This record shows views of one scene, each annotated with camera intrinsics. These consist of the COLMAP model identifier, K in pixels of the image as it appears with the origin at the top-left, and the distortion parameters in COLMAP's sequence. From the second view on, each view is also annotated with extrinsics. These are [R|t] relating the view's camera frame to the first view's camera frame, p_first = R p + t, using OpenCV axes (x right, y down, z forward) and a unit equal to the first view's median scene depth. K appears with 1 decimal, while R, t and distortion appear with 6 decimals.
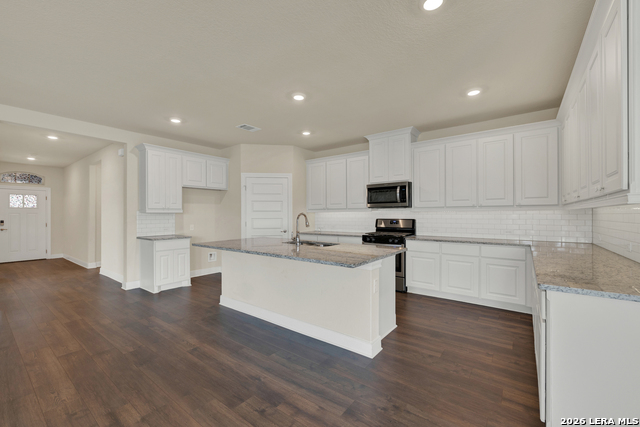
lens RADIAL K [[268.3, 0, 315.0], [0, 268.3, 216.4], [0, 0, 1]] dist [-0.004859, 0.001778]
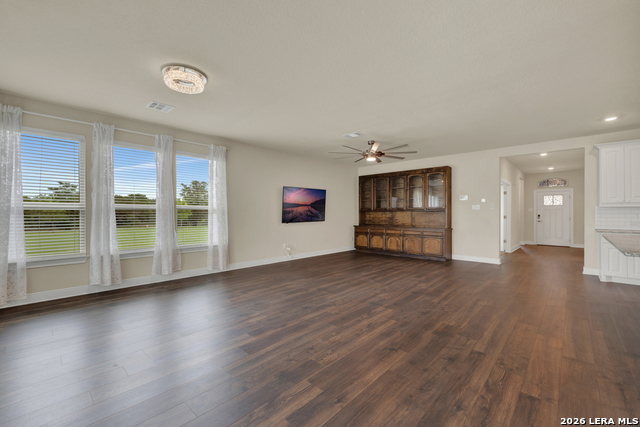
lens RADIAL K [[268.3, 0, 314.7], [0, 268.3, 209.6], [0, 0, 1]] dist [-0.004859, 0.001778]
pose [[-0.107612, -0.011754, -0.994123, 0.567541], [-0.006392, 0.999918, -0.011131, 0.016348], [0.994172, 0.005157, -0.107679, -0.031859]]
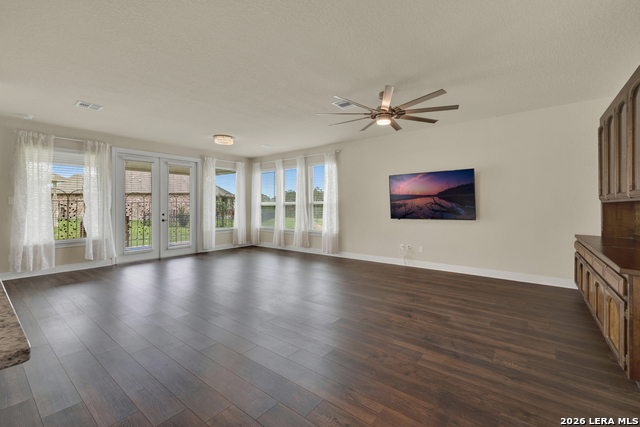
lens RADIAL K [[268.3, 0, 318.6], [0, 268.3, 207.8], [0, 0, 1]] dist [-0.004859, 0.001778]
pose [[-0.999979, 0.006539, -0.000441, -0.483434], [0.006533, 0.999900, 0.012526, 0.006337], [0.000523, 0.012523, -0.999921, 0.864909]]
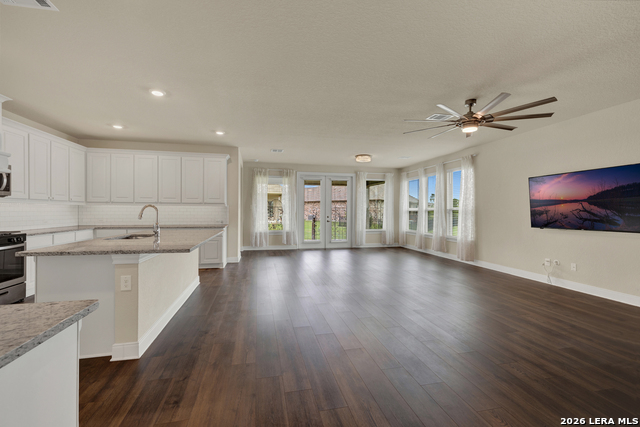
lens RADIAL K [[268.3, 0, 317.2], [0, 268.3, 210.5], [0, 0, 1]] dist [-0.004859, 0.001778]
pose [[-0.767062, -0.000608, 0.641573, -0.846916], [0.000901, 0.999998, 0.002024, 0.004307], [-0.641573, 0.002131, -0.767059, 0.985250]]
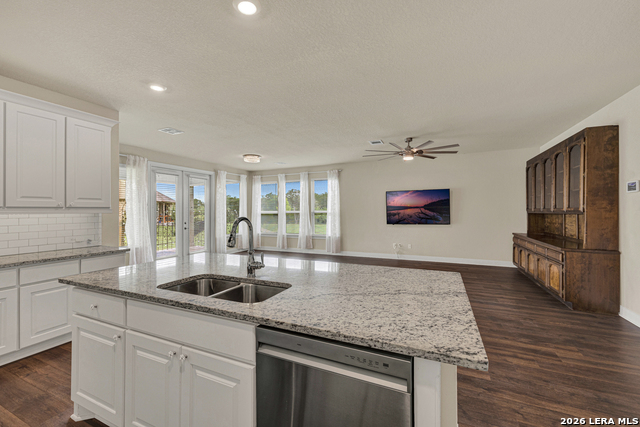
lens RADIAL K [[268.3, 0, 315.2], [0, 268.3, 208.6], [0, 0, 1]] dist [-0.004859, 0.001778]
pose [[-0.976025, 0.006977, -0.217545, -0.054934], [0.007602, 0.999969, -0.002038, -0.019606], [0.217524, -0.003643, -0.976048, 1.102586]]
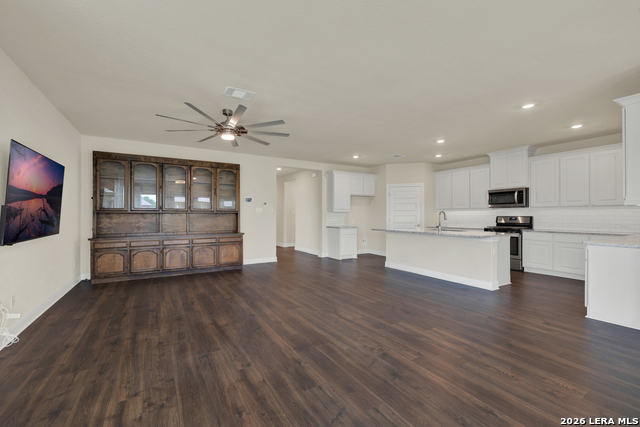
lens RADIAL K [[268.3, 0, 312.7], [0, 268.3, 215.7], [0, 0, 1]] dist [-0.004859, 0.001778]
pose [[0.926458, 0.002543, -0.376389, -0.118363], [-0.004817, 0.999975, -0.005101, 0.019441], [0.376367, 0.006539, 0.926448, -0.584889]]
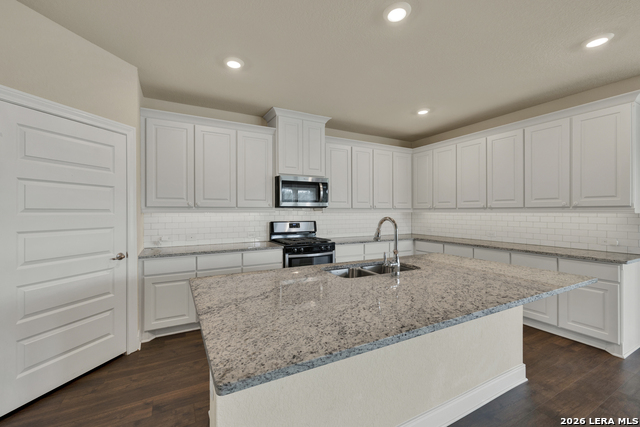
lens RADIAL K [[268.3, 0, 313.3], [0, 268.3, 212.5], [0, 0, 1]] dist [-0.004859, 0.001778]
pose [[0.413929, -0.000876, 0.910309, -0.459360], [0.004790, 0.999988, -0.001216, -0.016616], [-0.910296, 0.004864, 0.413928, 0.654972]]
